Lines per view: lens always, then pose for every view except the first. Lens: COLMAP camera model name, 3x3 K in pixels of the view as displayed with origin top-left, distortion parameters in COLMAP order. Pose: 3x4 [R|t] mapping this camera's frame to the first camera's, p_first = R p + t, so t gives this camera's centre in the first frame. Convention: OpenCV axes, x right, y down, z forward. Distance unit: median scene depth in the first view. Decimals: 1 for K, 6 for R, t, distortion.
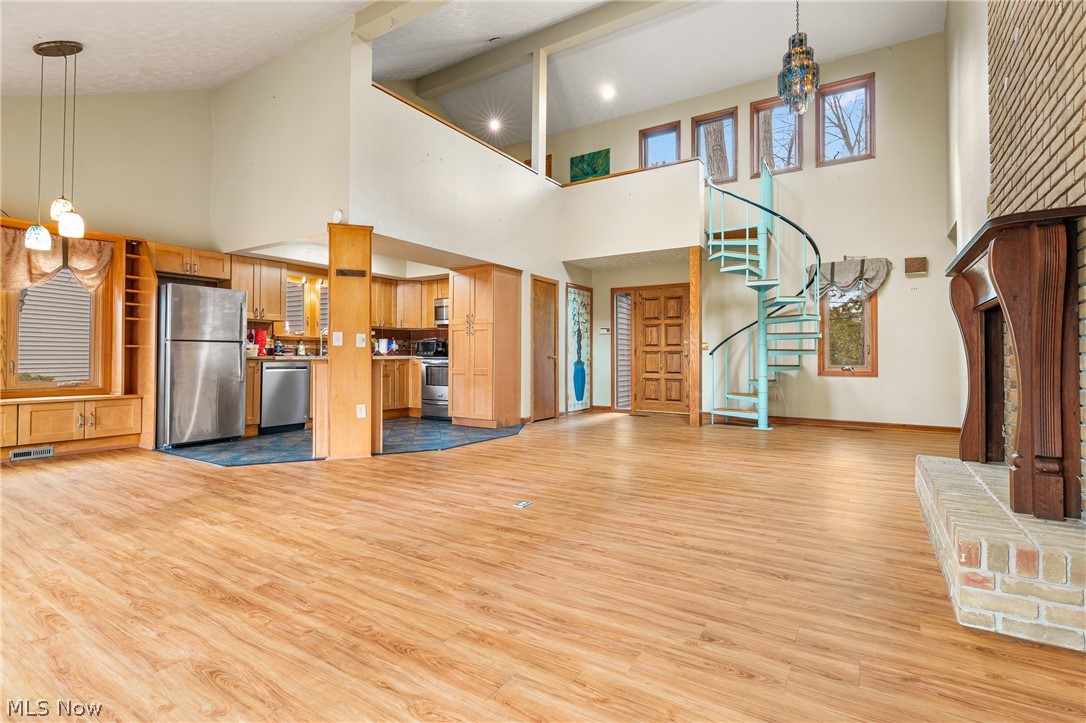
lens RADIAL K [[497.5, 0, 538.3], [0, 497.5, 353.7], [0, 0, 1]] dist [-0.008135, 0.001771]
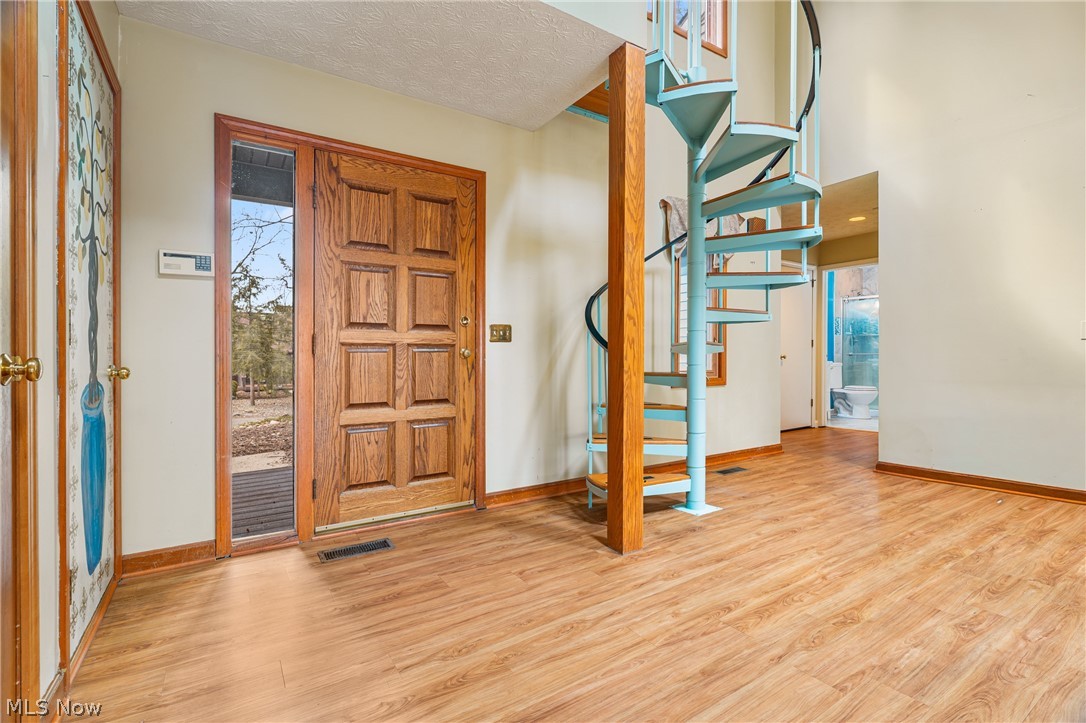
lens RADIAL K [[497.5, 0, 537.8], [0, 497.5, 355.9], [0, 0, 1]] dist [-0.008135, 0.001771]
pose [[0.387450, -0.004155, 0.921882, -0.112543], [0.001628, 0.999991, 0.003823, 0.007100], [-0.921889, 0.000019, 0.387453, 2.289964]]
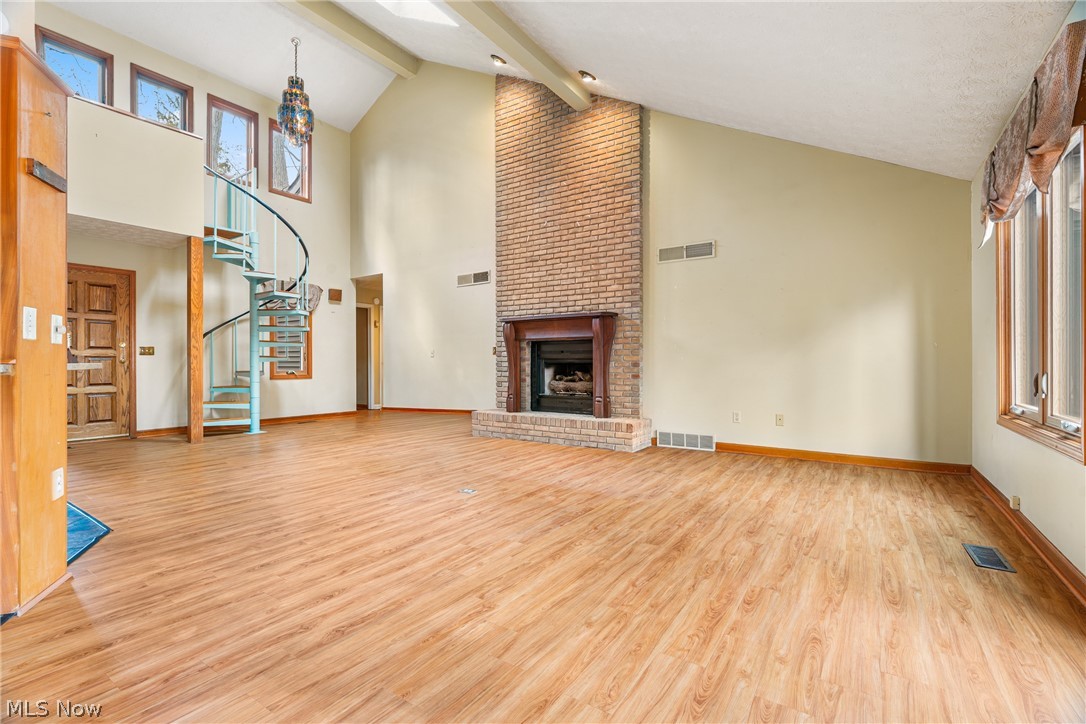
lens RADIAL K [[497.5, 0, 537.6], [0, 497.5, 366.1], [0, 0, 1]] dist [-0.008135, 0.001771]
pose [[0.039032, -0.009803, 0.999190, -1.322662], [-0.002512, 0.999948, 0.009909, 0.002323], [-0.999235, -0.002897, 0.039006, 0.899743]]
